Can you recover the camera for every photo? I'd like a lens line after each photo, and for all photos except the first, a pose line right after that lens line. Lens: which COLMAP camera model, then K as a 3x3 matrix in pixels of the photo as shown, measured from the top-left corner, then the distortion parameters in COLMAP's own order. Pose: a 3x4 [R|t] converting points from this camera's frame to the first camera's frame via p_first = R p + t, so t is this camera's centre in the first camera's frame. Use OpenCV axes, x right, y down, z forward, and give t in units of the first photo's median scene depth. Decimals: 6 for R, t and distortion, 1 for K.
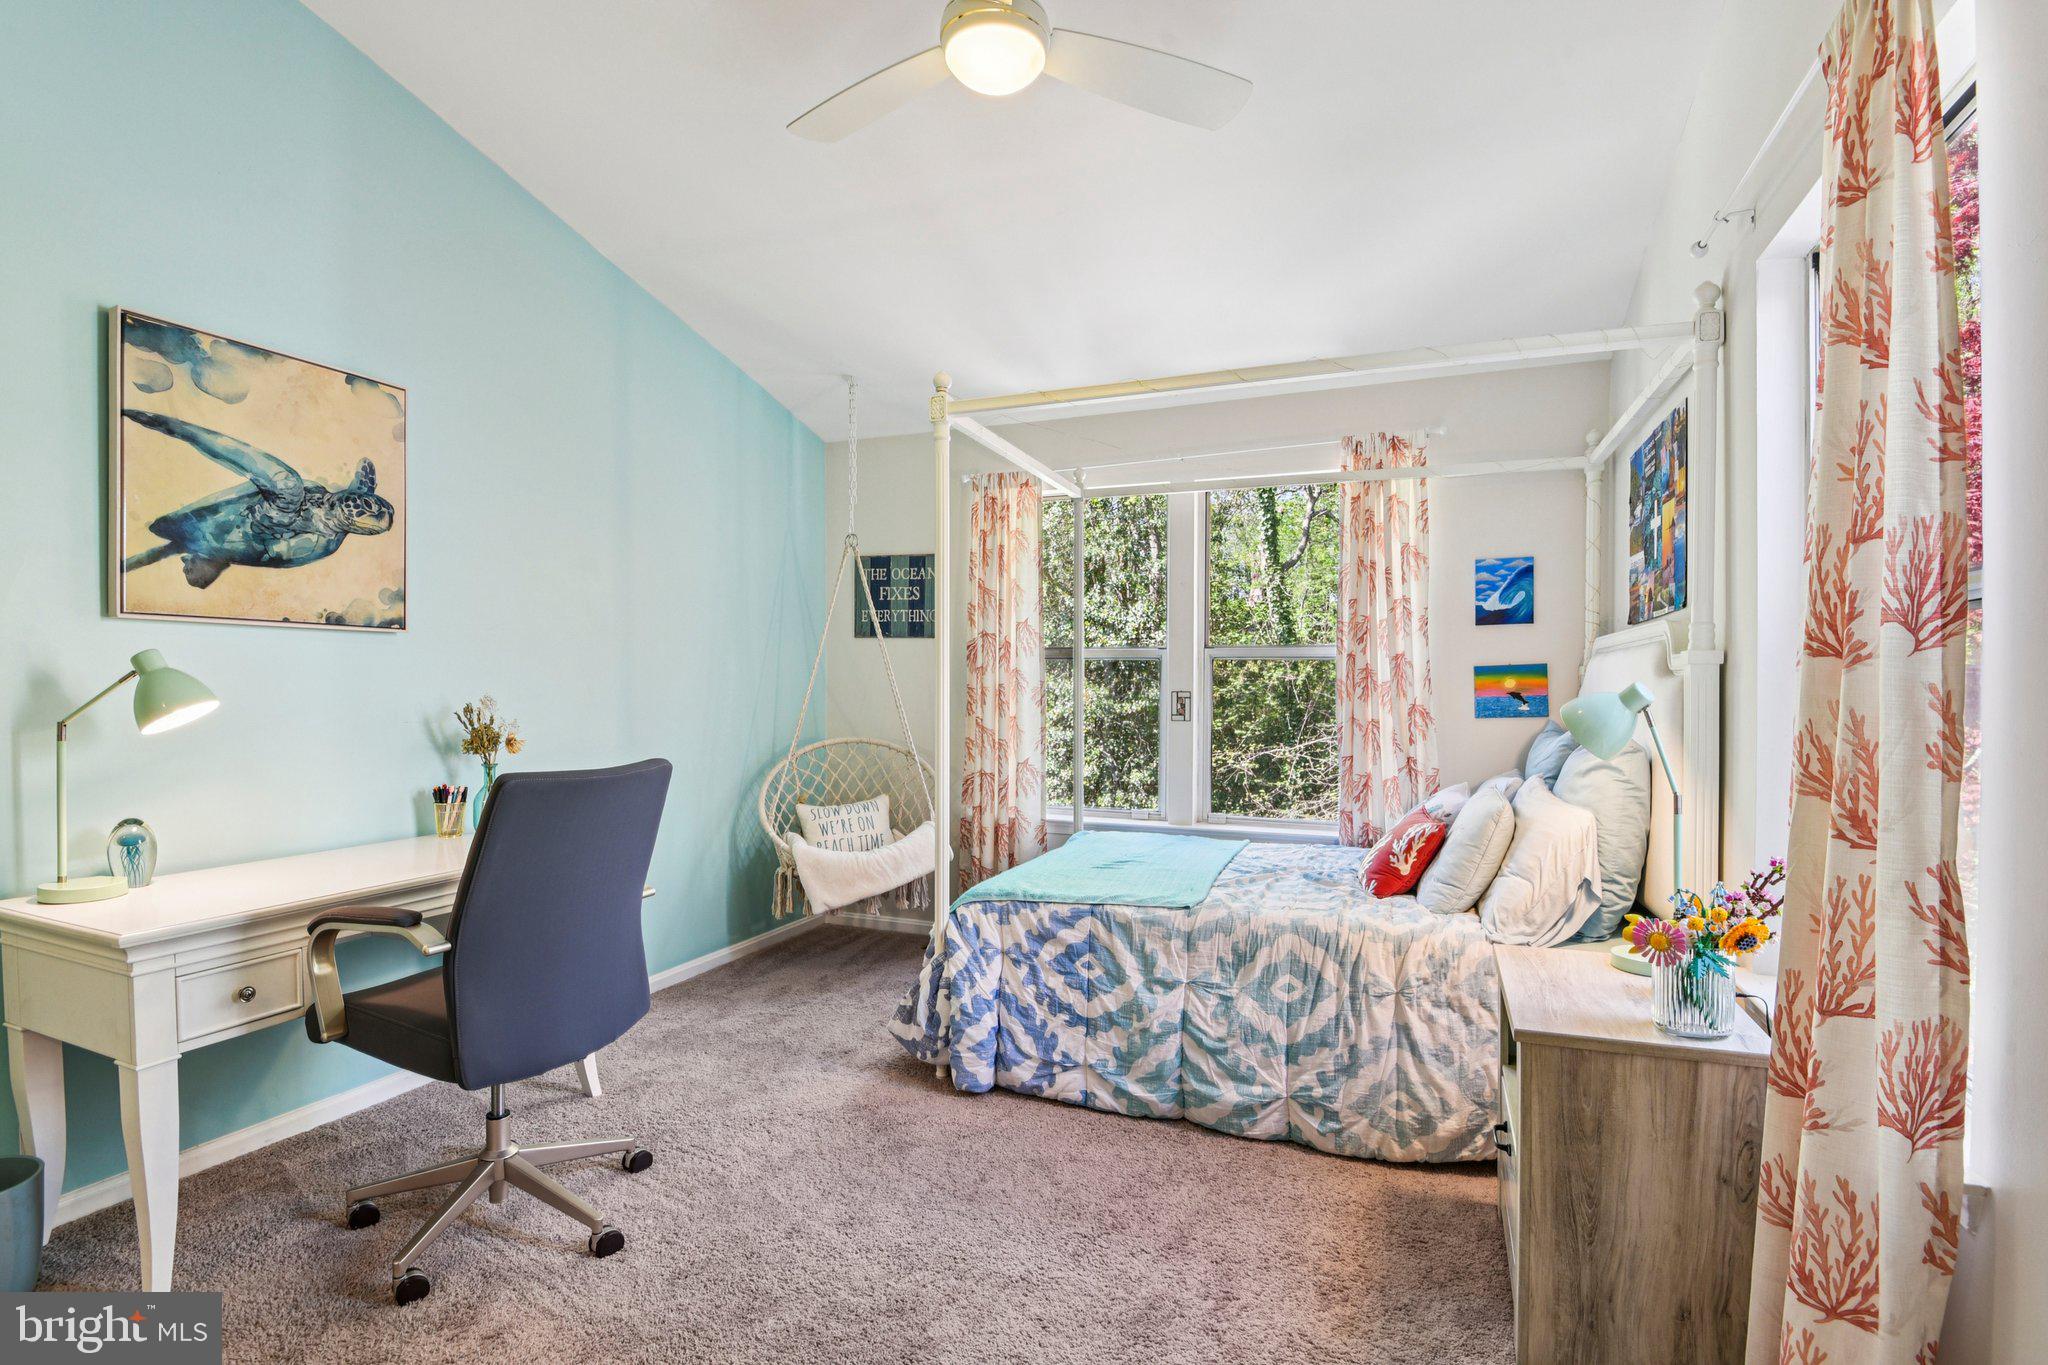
lens RADIAL K [[969.2, 0, 1007.3], [0, 969.2, 686.9], [0, 0, 1]] dist [-0.028888, -0.009849]
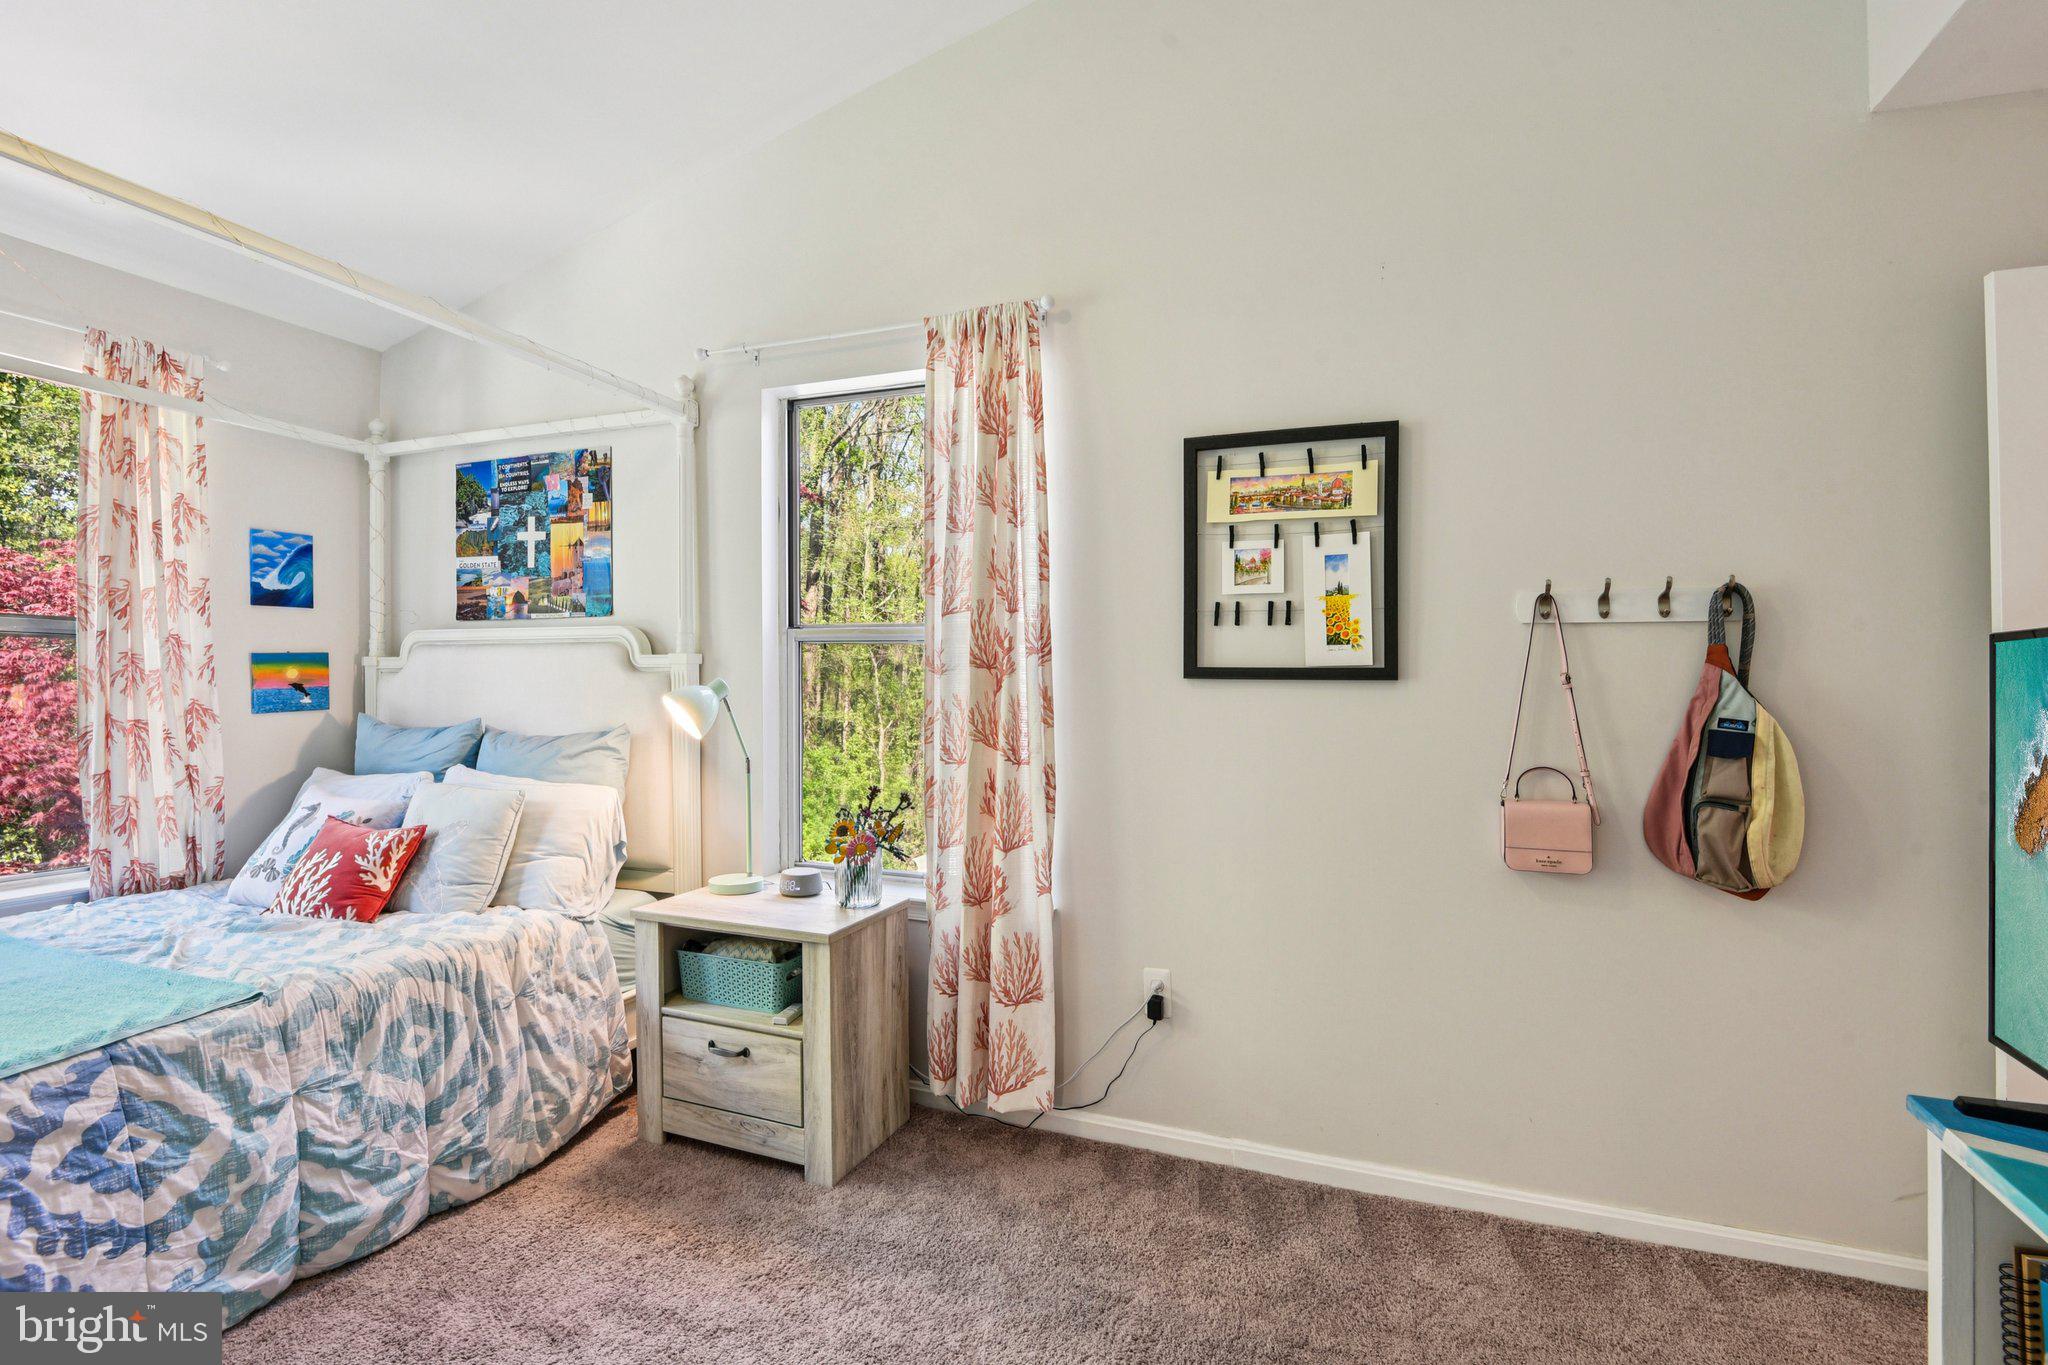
lens RADIAL K [[969.2, 0, 1022.3], [0, 969.2, 674.3], [0, 0, 1]] dist [-0.028888, -0.009849]
pose [[-0.034375, 0.002368, 0.999406, -0.527381], [-0.007333, 0.999970, -0.002622, -0.007597], [-0.999382, -0.007418, -0.034356, 0.480760]]
